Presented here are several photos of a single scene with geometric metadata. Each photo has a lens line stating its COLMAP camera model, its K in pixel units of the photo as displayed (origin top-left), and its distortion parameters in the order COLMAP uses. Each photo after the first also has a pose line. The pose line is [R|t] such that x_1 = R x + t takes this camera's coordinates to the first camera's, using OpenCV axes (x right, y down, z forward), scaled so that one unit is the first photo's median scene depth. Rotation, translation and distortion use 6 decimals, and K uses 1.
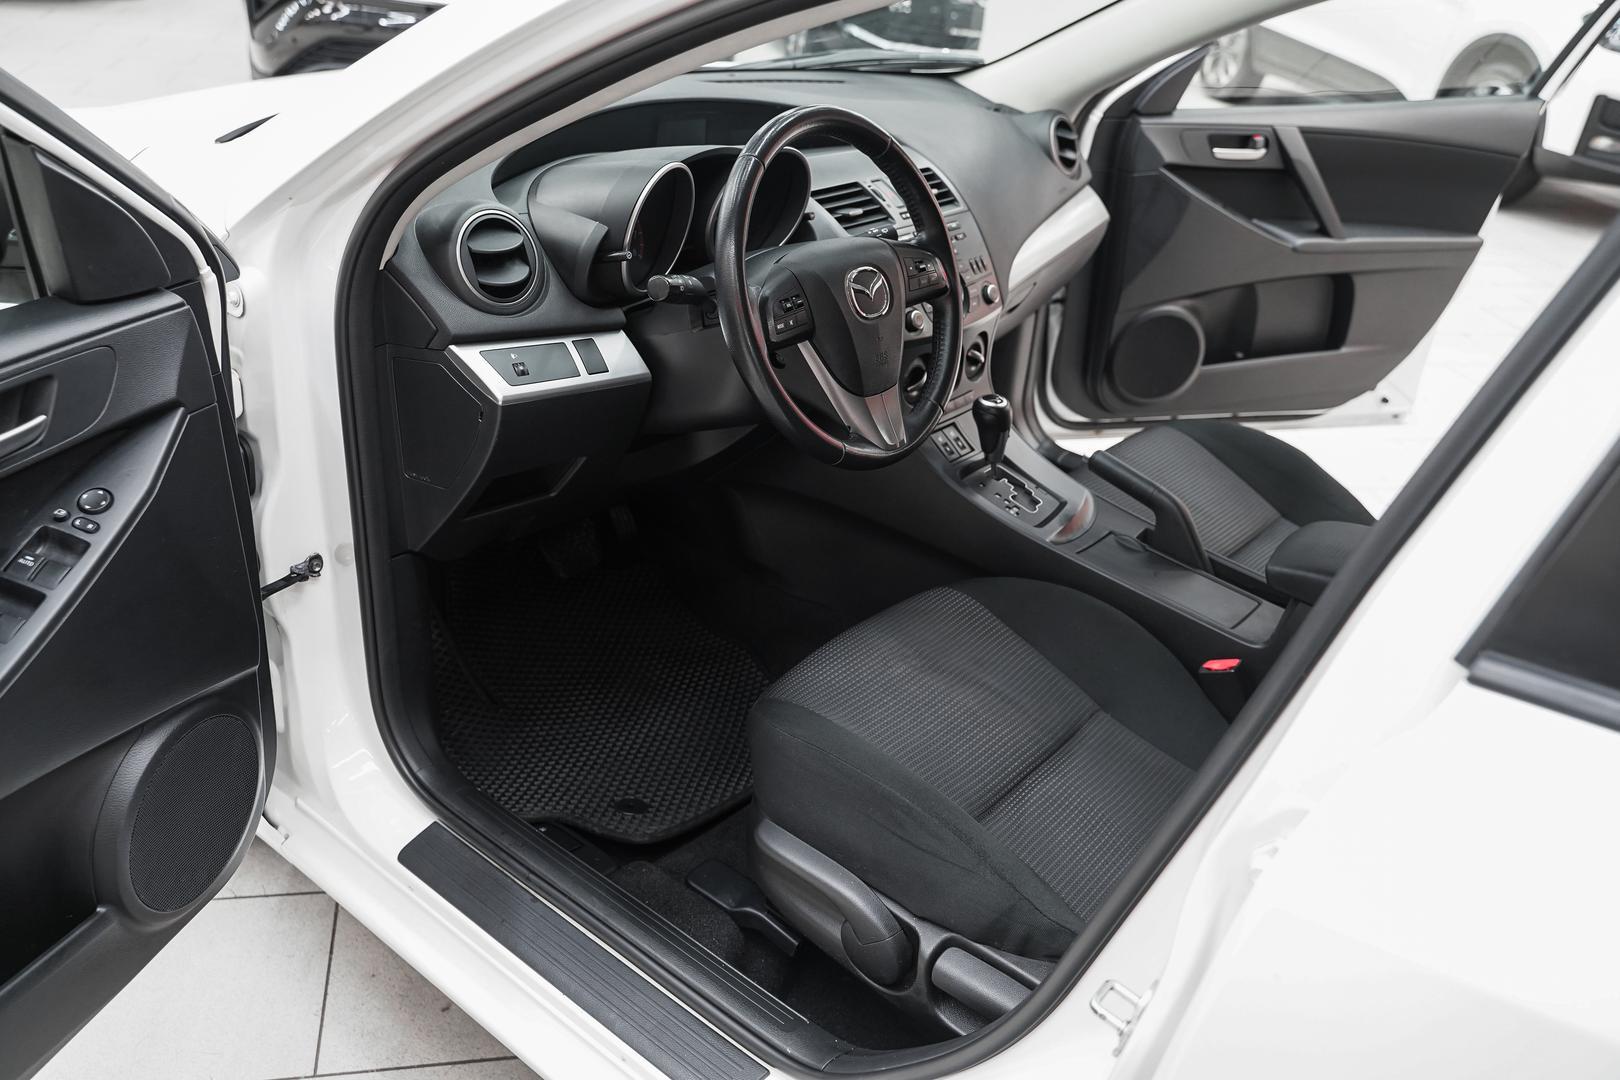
lens RADIAL K [[1286.3, 0, 805.9], [0, 1286.3, 535.8], [0, 0, 1]] dist [-0.010522, 0.005995]
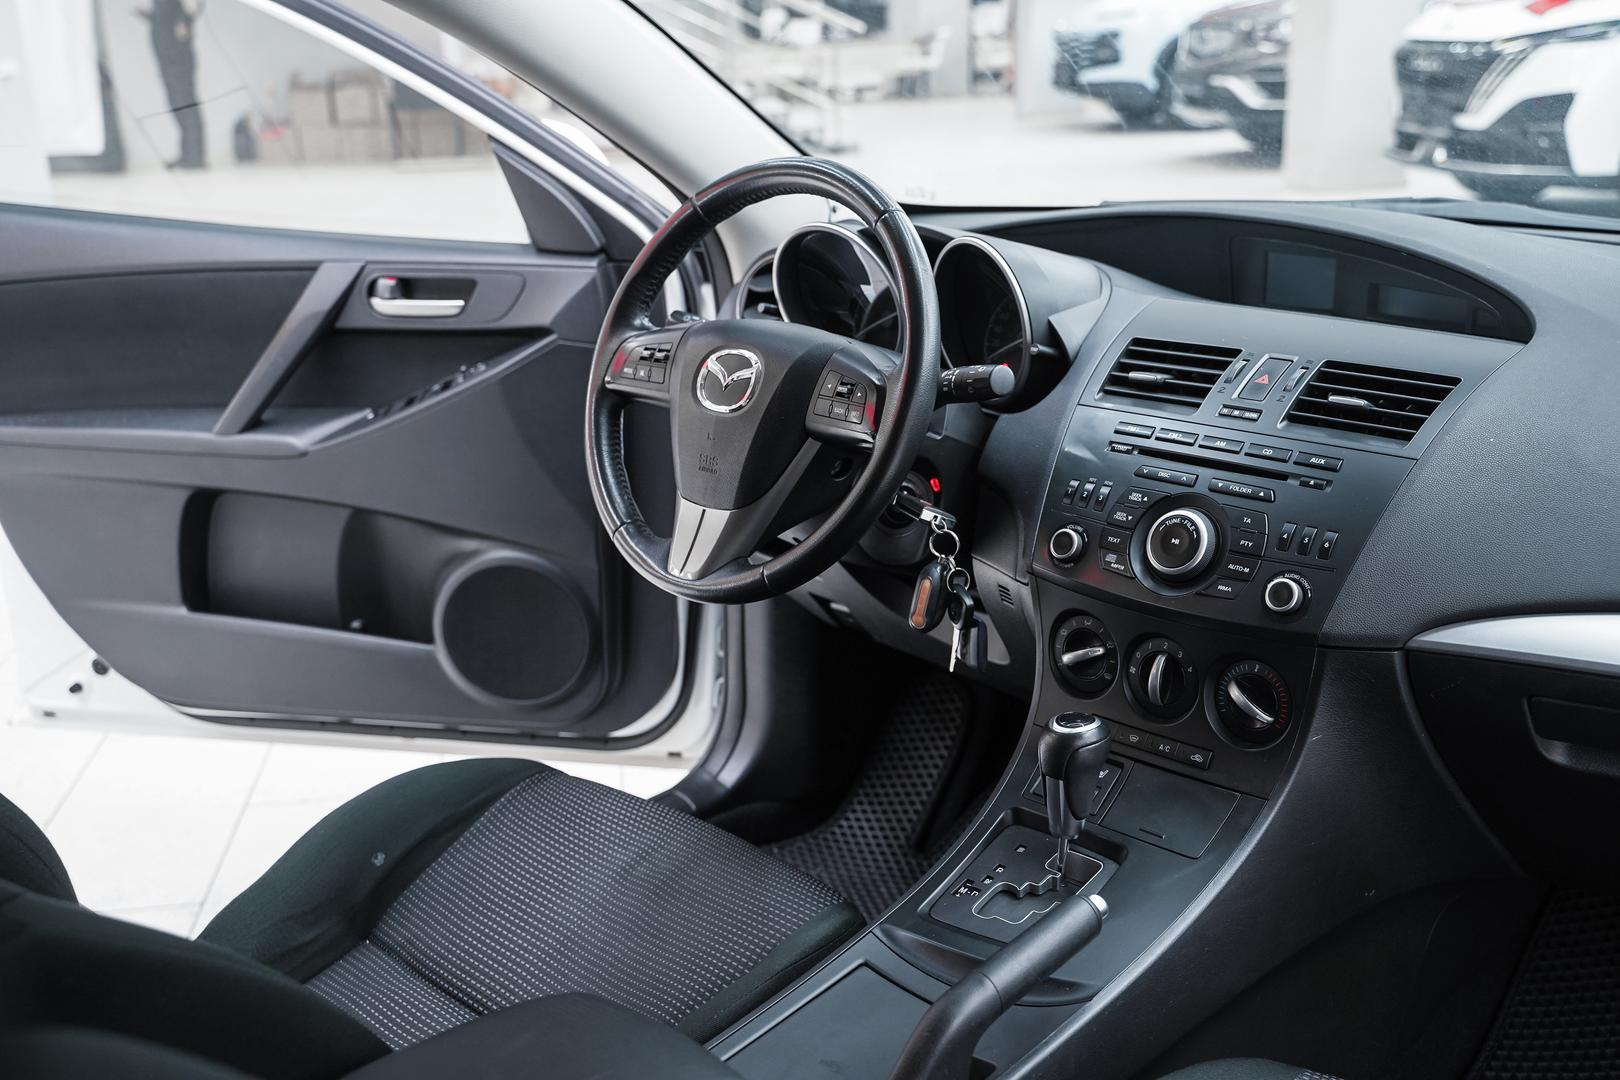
lens RADIAL K [[1627.3, 0, 810.0], [0, 1627.3, 540.0], [0, 0, 1]] dist [-0.008975, 0.010917]
pose [[-0.085802, 0.218123, -0.972142, 0.799934], [-0.453525, 0.860236, 0.233043, -0.277434], [0.887104, 0.460886, 0.025114, 0.820396]]
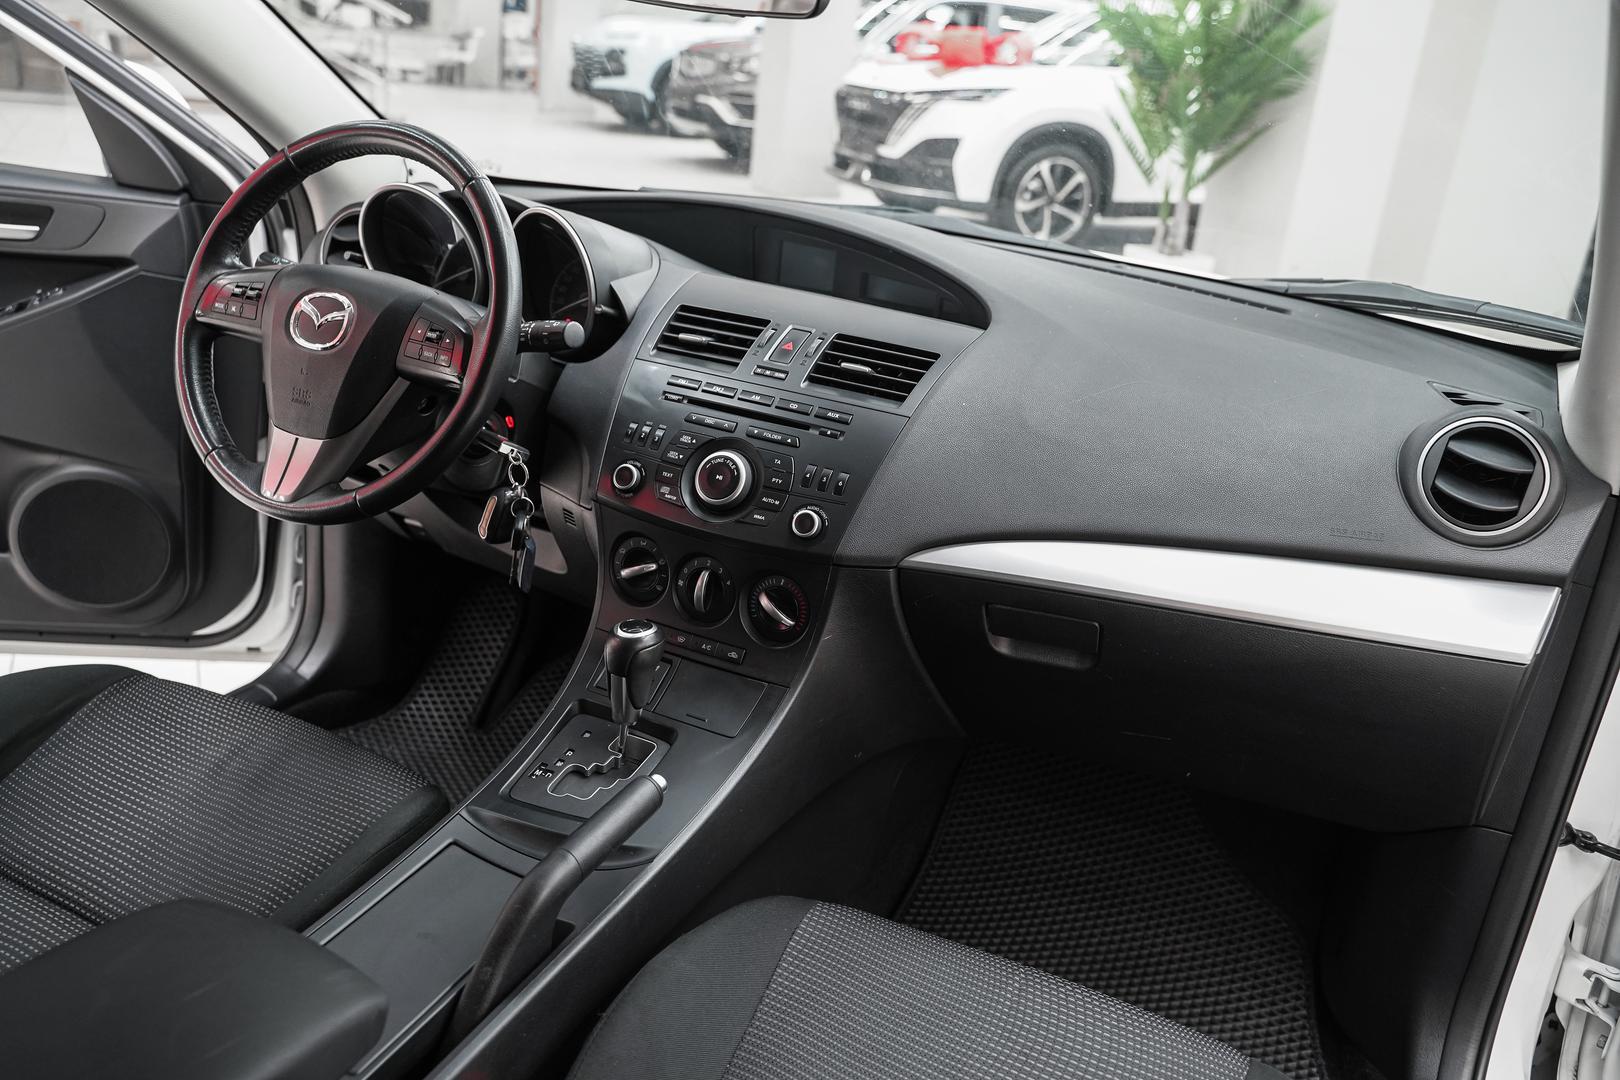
lens RADIAL K [[1286.3, 0, 805.9], [0, 1286.3, 535.8], [0, 0, 1]] dist [-0.010522, 0.005995]
pose [[0.234780, 0.277328, -0.931648, 0.749010], [-0.525965, 0.842257, 0.118173, -0.262431], [0.817459, 0.462269, 0.343610, 0.798768]]
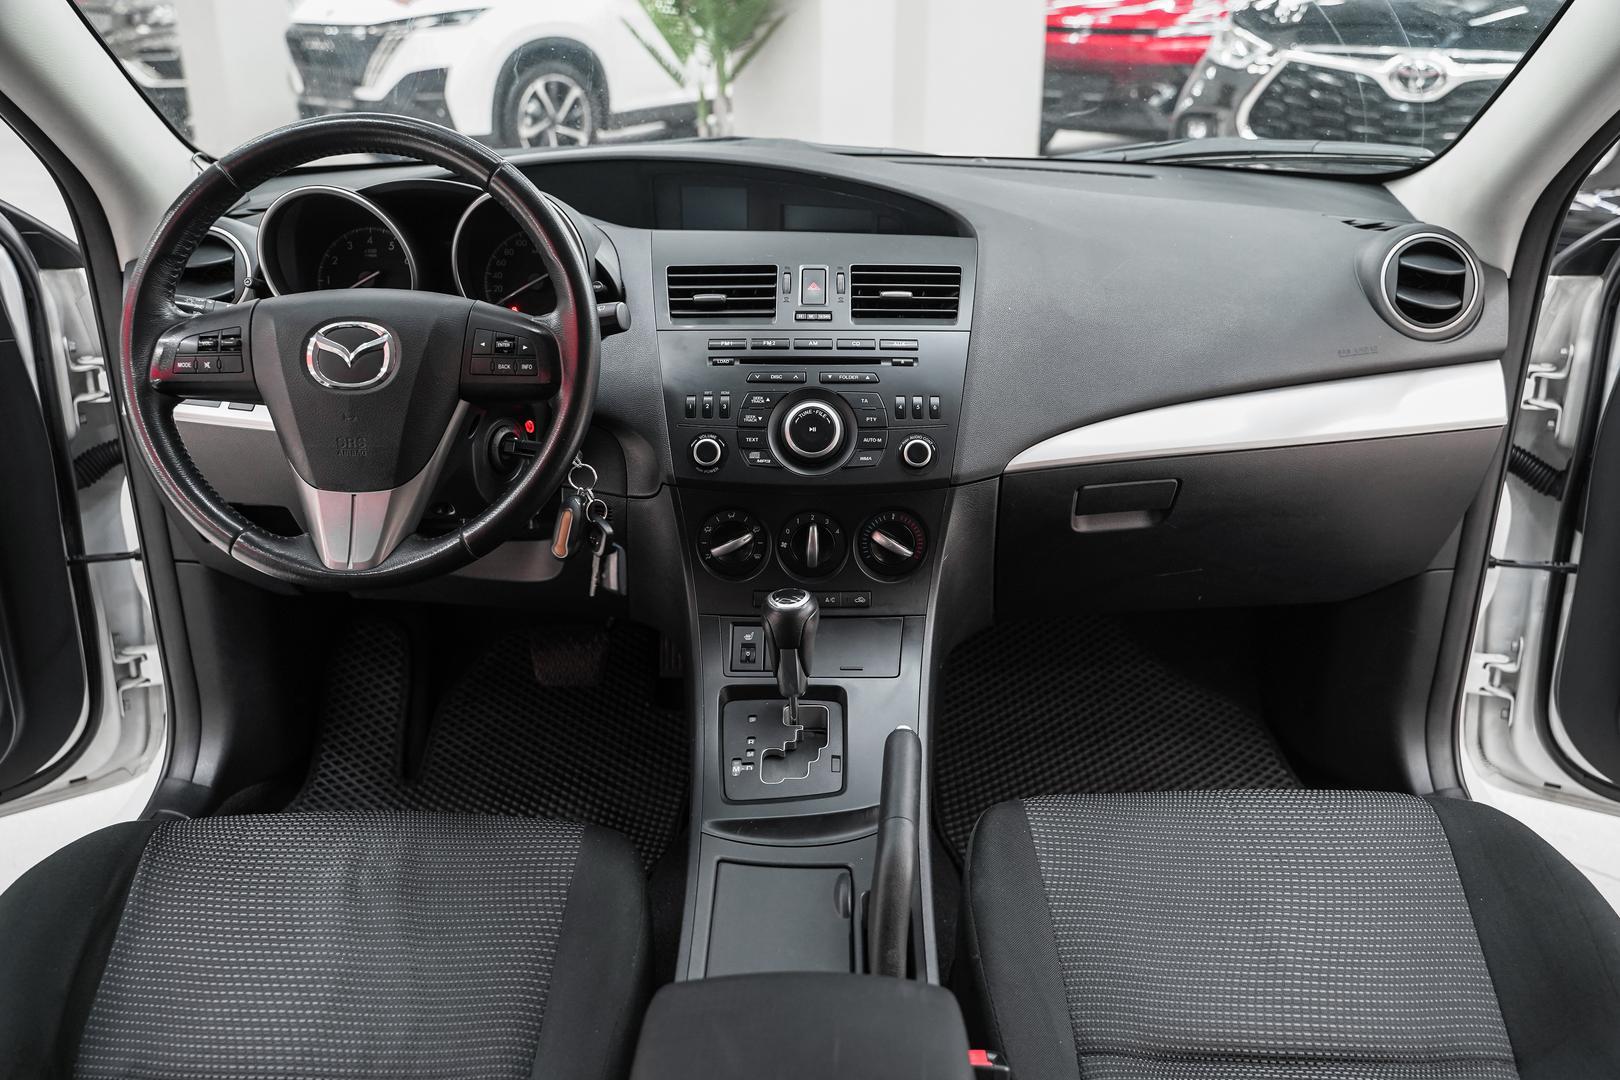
lens RADIAL K [[1297.9, 0, 810.0], [0, 1297.9, 540.0], [0, 0, 1]] dist [-0.006928, 0.000866]
pose [[0.619445, 0.218872, -0.753912, 0.620276], [-0.321803, 0.946749, 0.010449, -0.139175], [0.716052, 0.236139, 0.656892, 0.555678]]
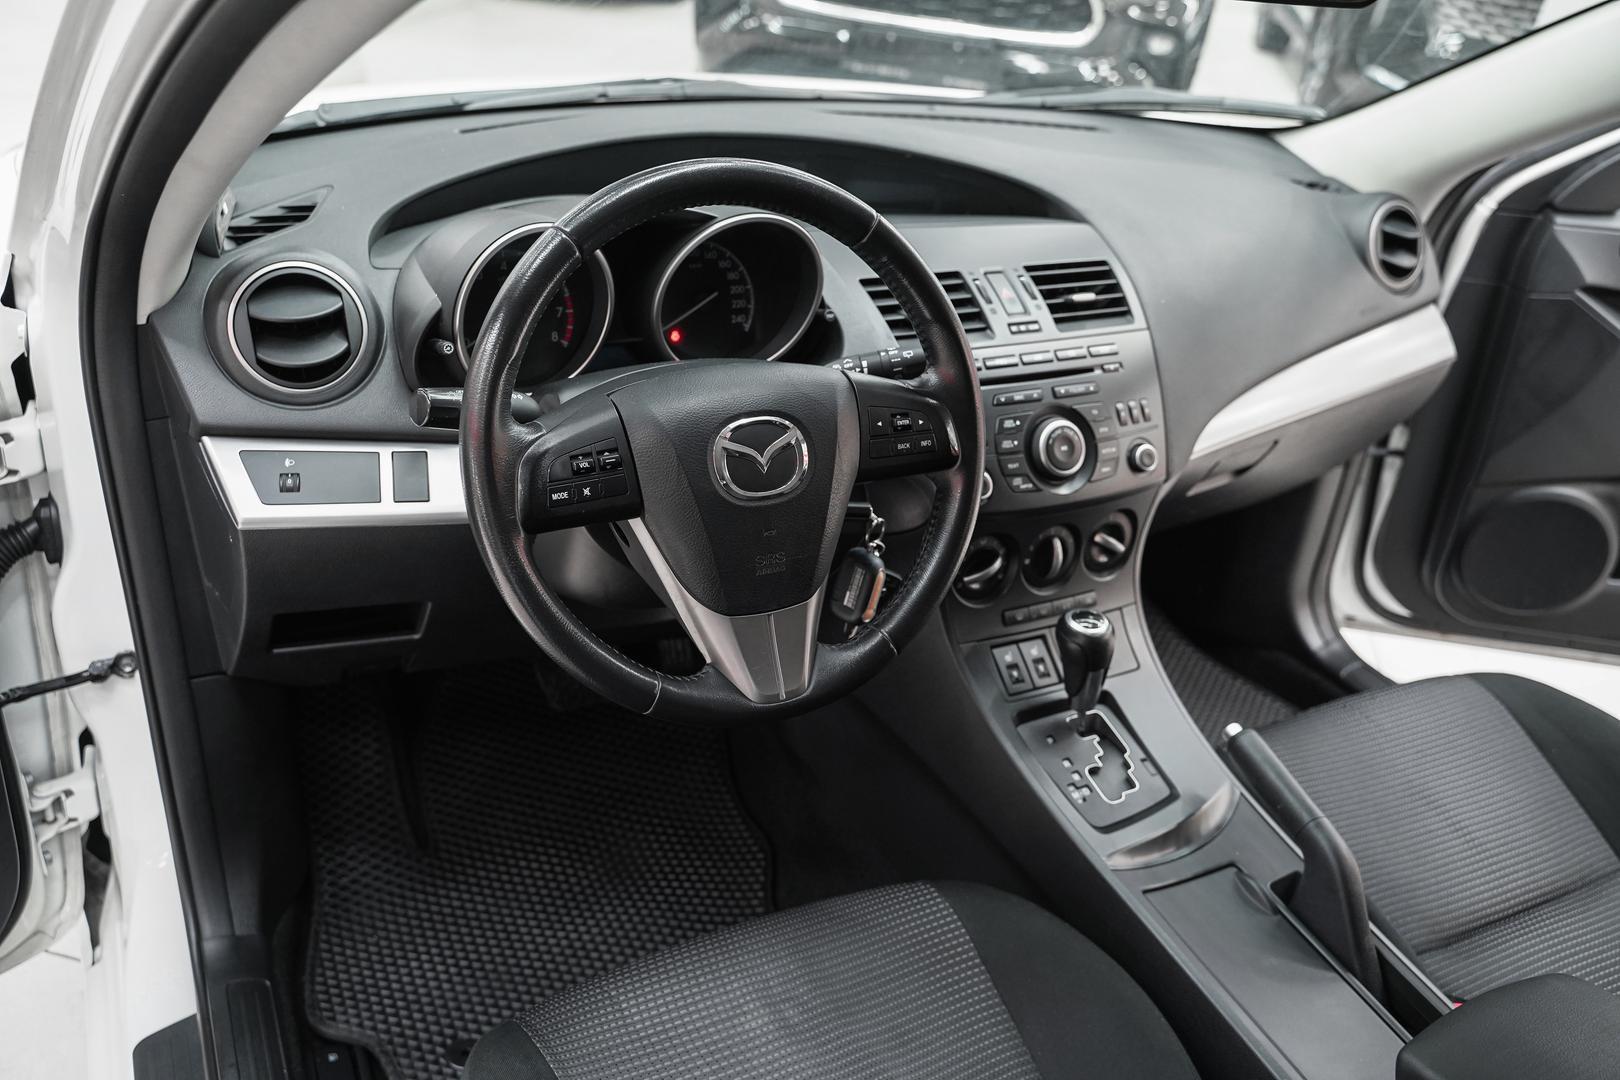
lens RADIAL K [[1259.2, 0, 808.1], [0, 1259.2, 548.1], [0, 0, 1]] dist [0.002629, 0.004227]
pose [[0.915257, 0.194897, -0.352590, 0.228858], [-0.196665, 0.979975, 0.031185, -0.130197], [0.351607, 0.040800, 0.935258, 0.330444]]
